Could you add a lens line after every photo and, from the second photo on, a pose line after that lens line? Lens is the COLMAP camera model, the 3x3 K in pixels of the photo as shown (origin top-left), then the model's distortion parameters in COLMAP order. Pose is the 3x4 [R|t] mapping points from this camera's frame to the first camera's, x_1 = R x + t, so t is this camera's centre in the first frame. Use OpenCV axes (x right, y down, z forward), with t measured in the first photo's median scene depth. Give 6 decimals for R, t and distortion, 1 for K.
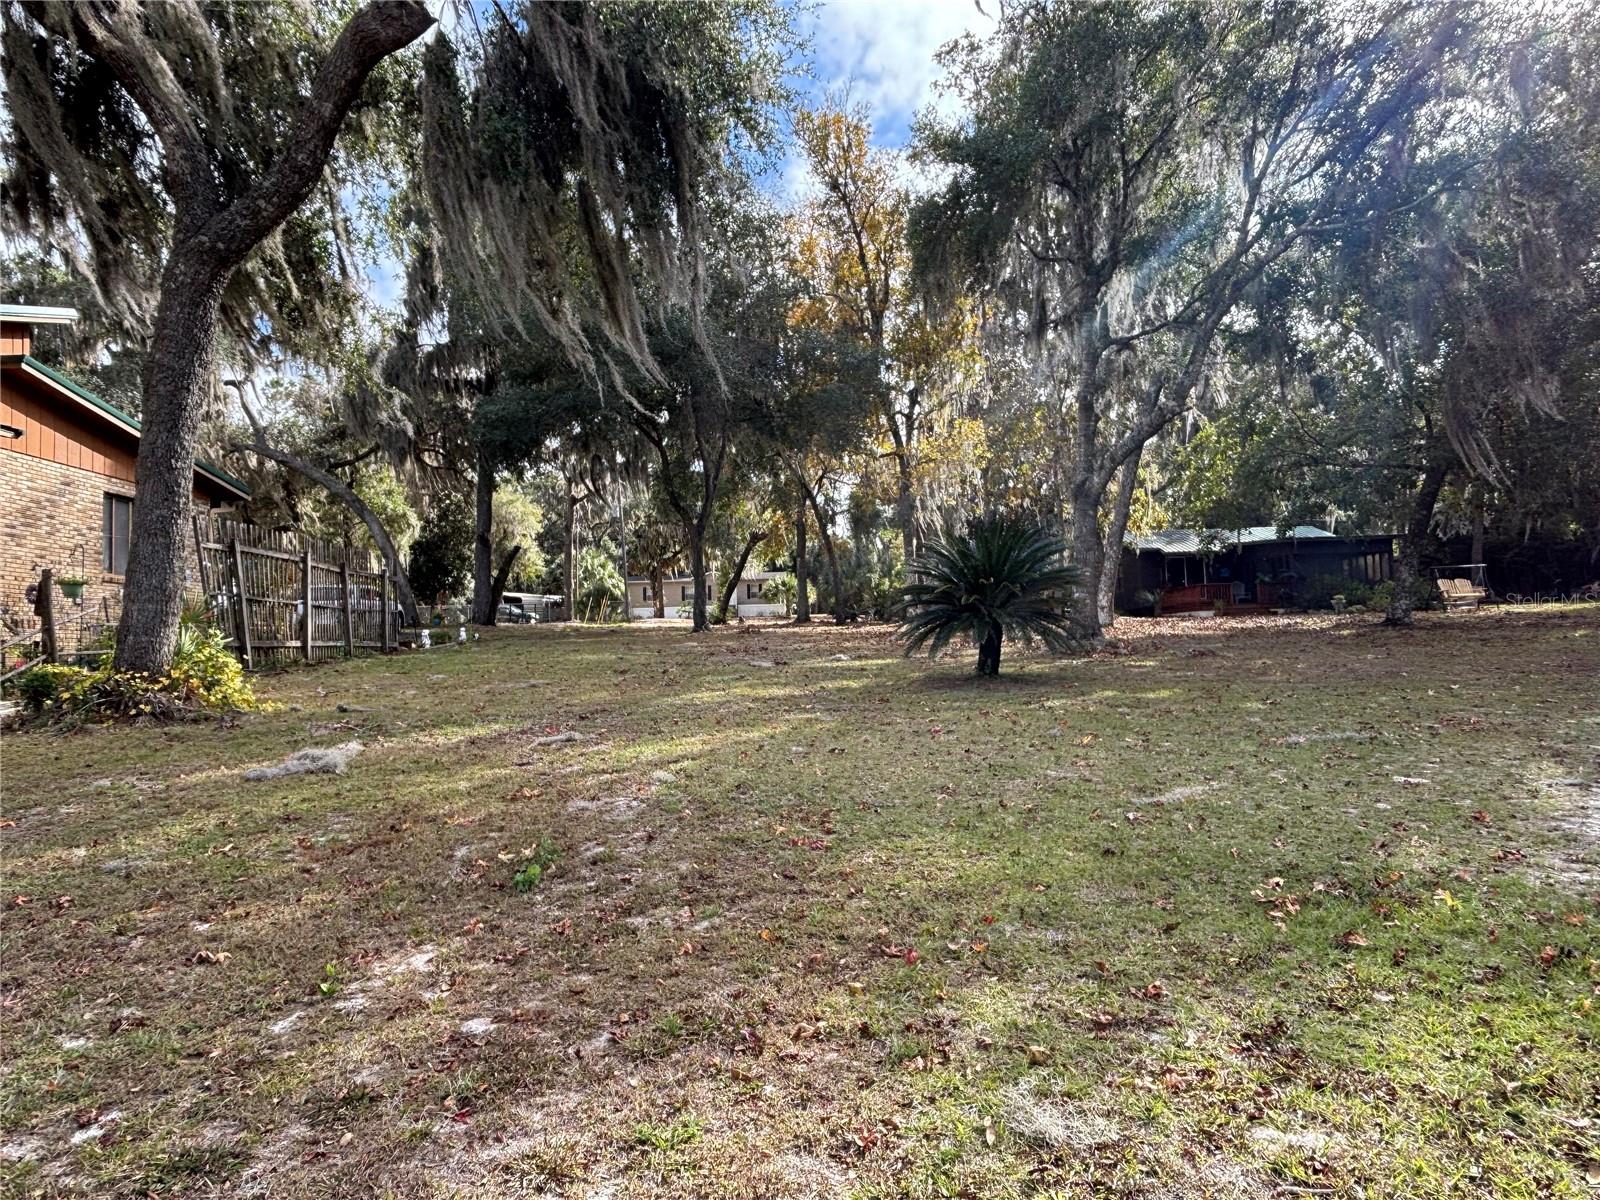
lens RADIAL K [[987.5, 0, 800.0], [0, 987.5, 600.0], [0, 0, 1]] dist [0.000470, 0.000000]
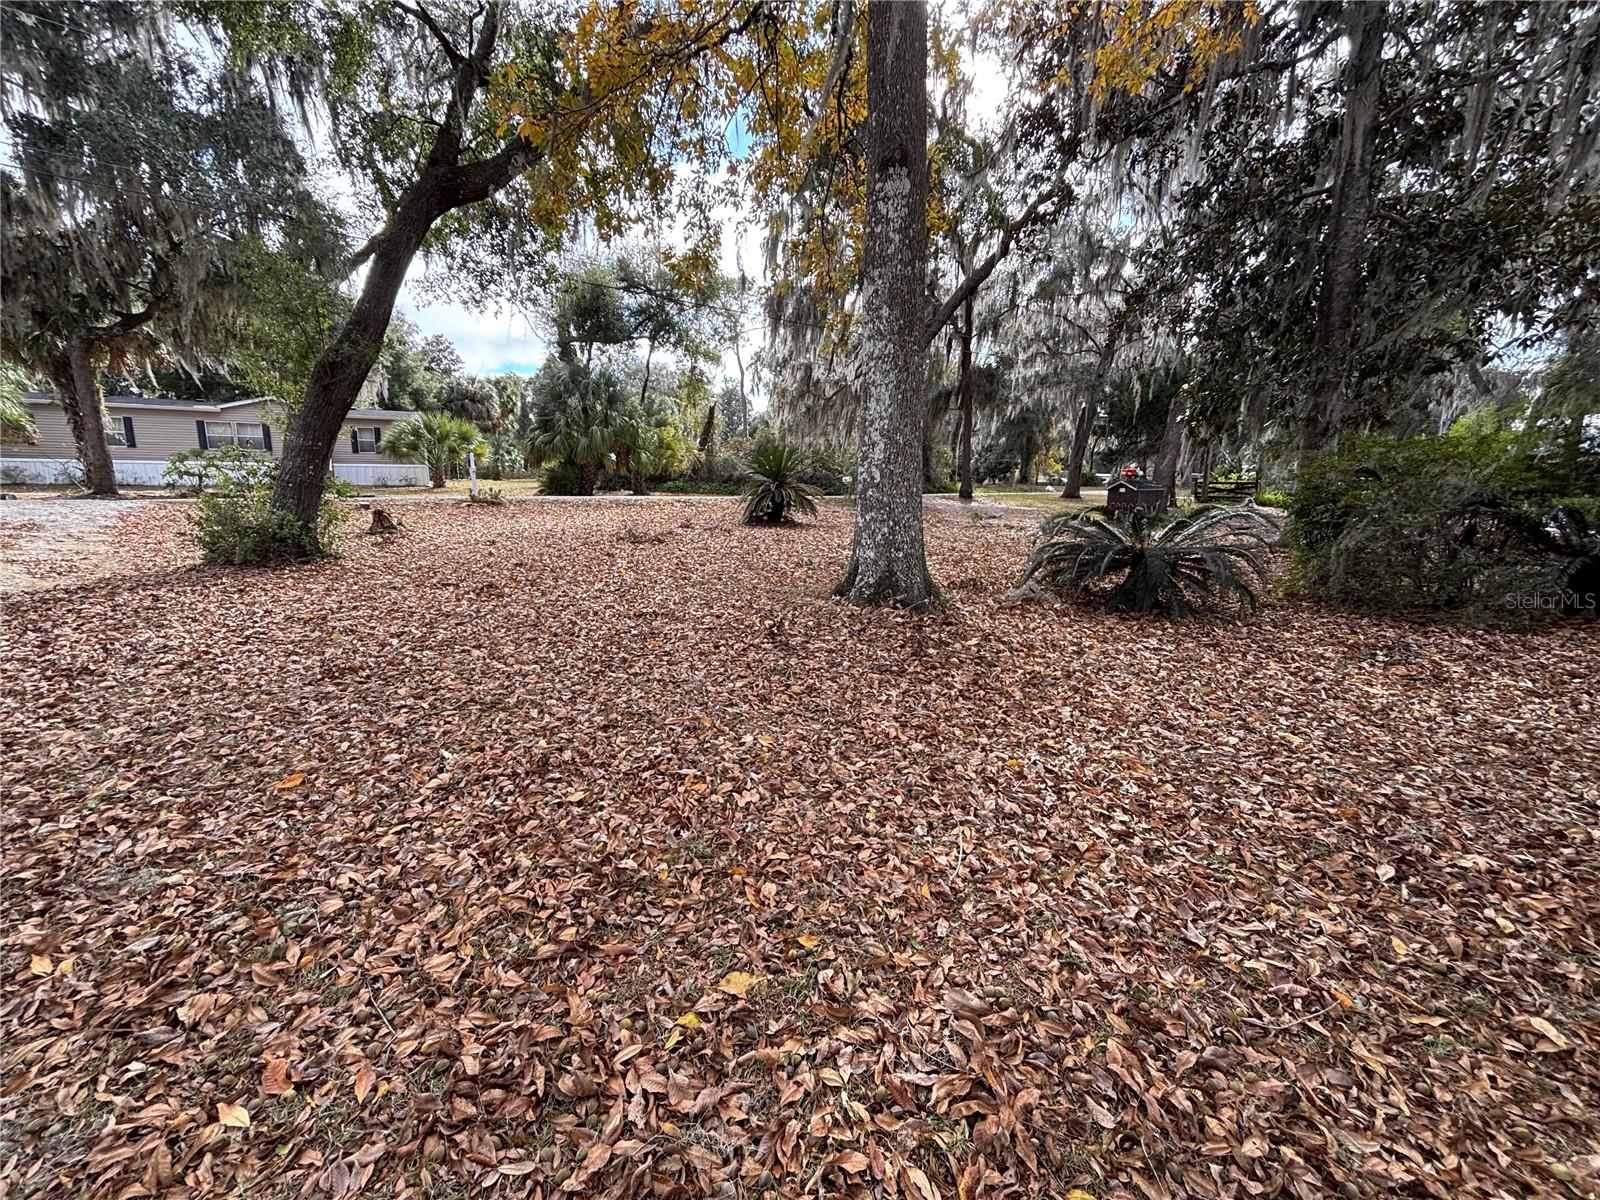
lens RADIAL K [[647.1, 0, 800.0], [0, 647.1, 600.0], [0, 0, 1]] dist [-0.000227, -0.000142]
pose [[0.841652, -0.063160, 0.536313, -0.056001], [-0.043419, 0.982007, 0.183787, 0.002778], [-0.538271, -0.177971, 0.823766, 0.729383]]
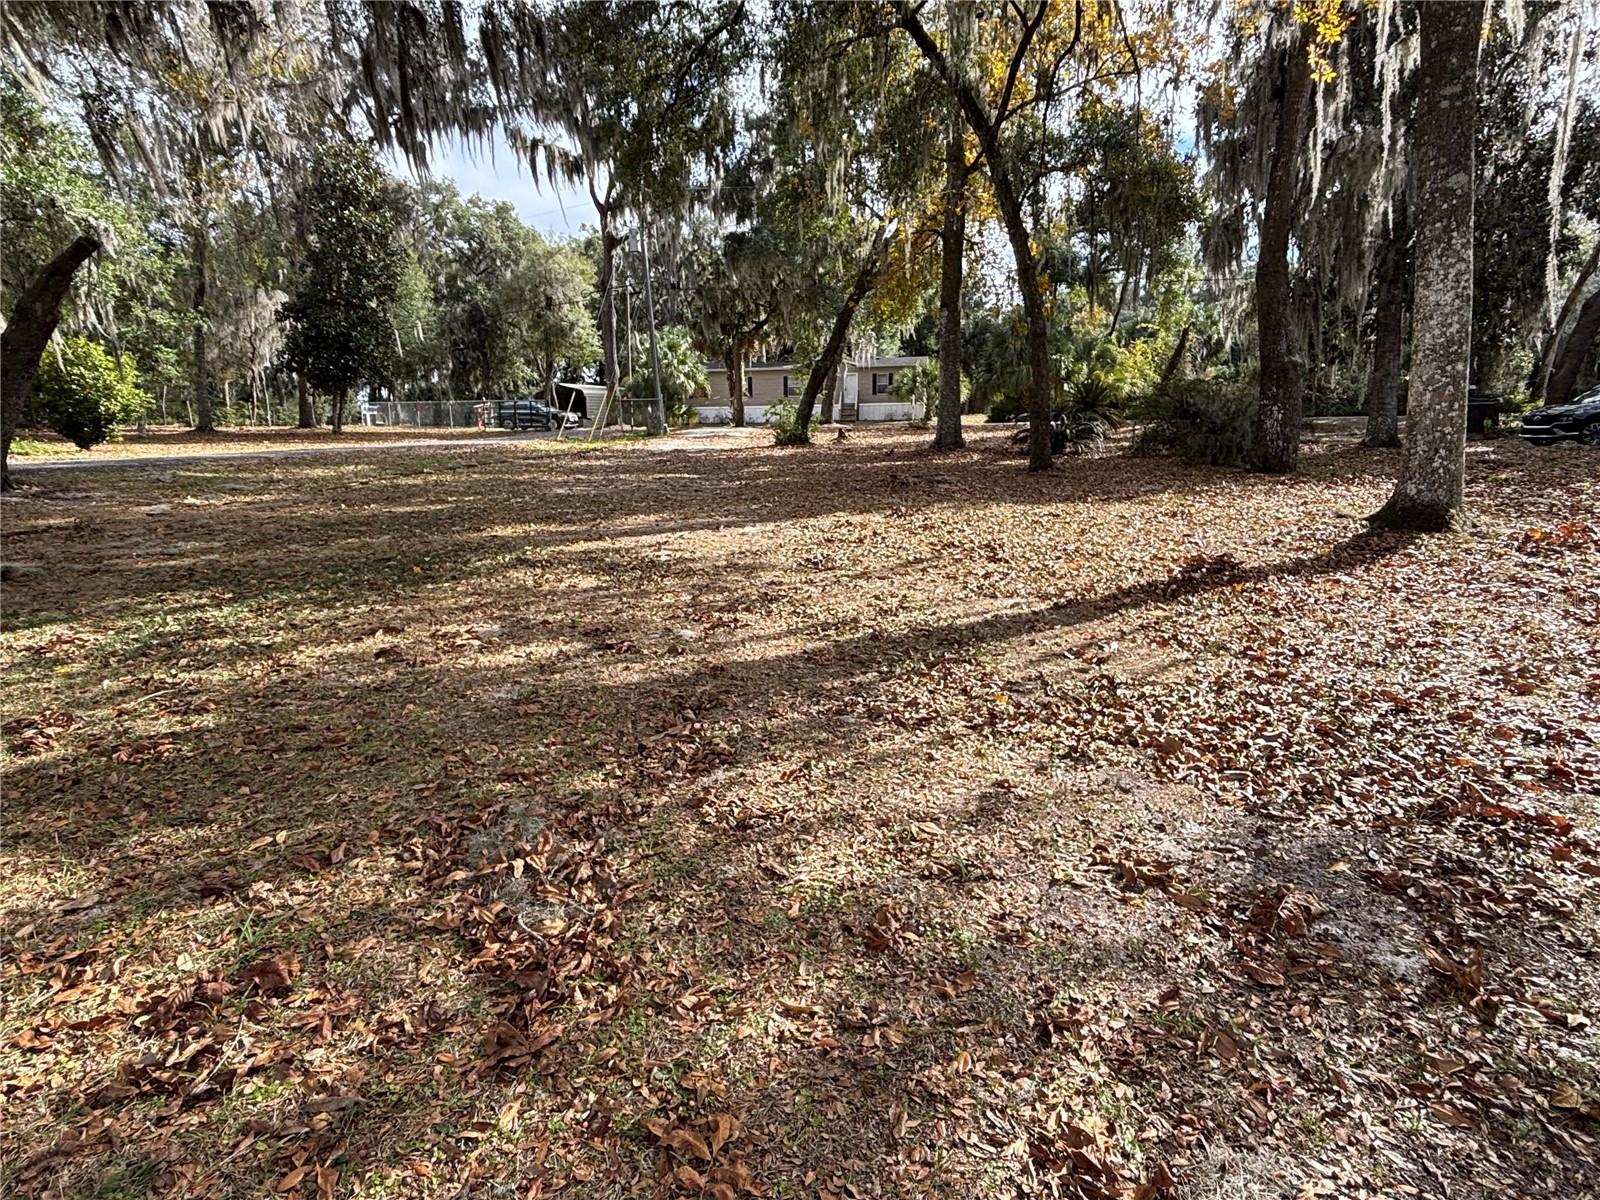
lens RADIAL K [[921.7, 0, 809.0], [0, 921.7, 598.9], [0, 0, 1]] dist [0.024024, -0.028677]
pose [[0.989383, 0.037556, -0.140398, 0.001966], [-0.005939, 0.975675, 0.219142, -0.003896], [0.145213, -0.215981, 0.965539, 0.417956]]
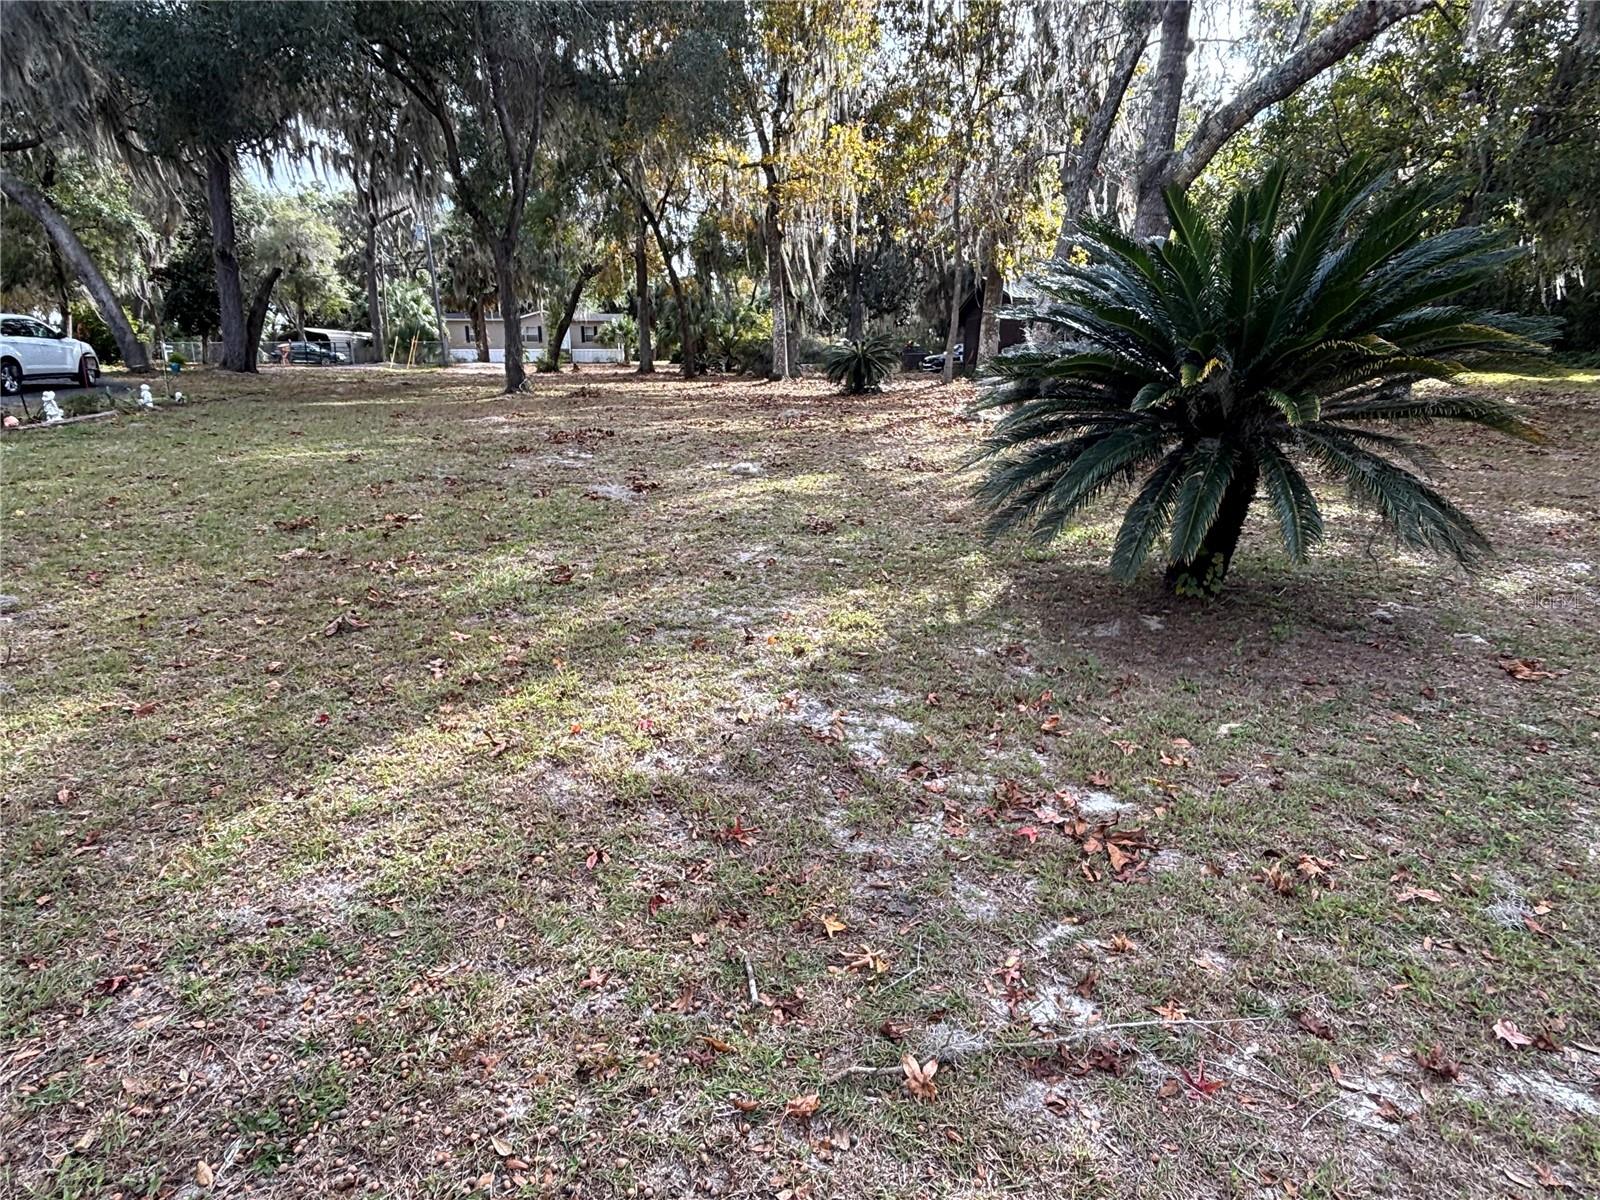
lens RADIAL K [[921.7, 0, 809.0], [0, 921.7, 598.9], [0, 0, 1]] dist [0.024024, -0.028677]
pose [[0.983770, -0.023942, 0.177829, -0.004109], [-0.023881, 0.964771, 0.262003, -0.002145], [-0.177837, -0.261998, 0.948541, 0.090479]]
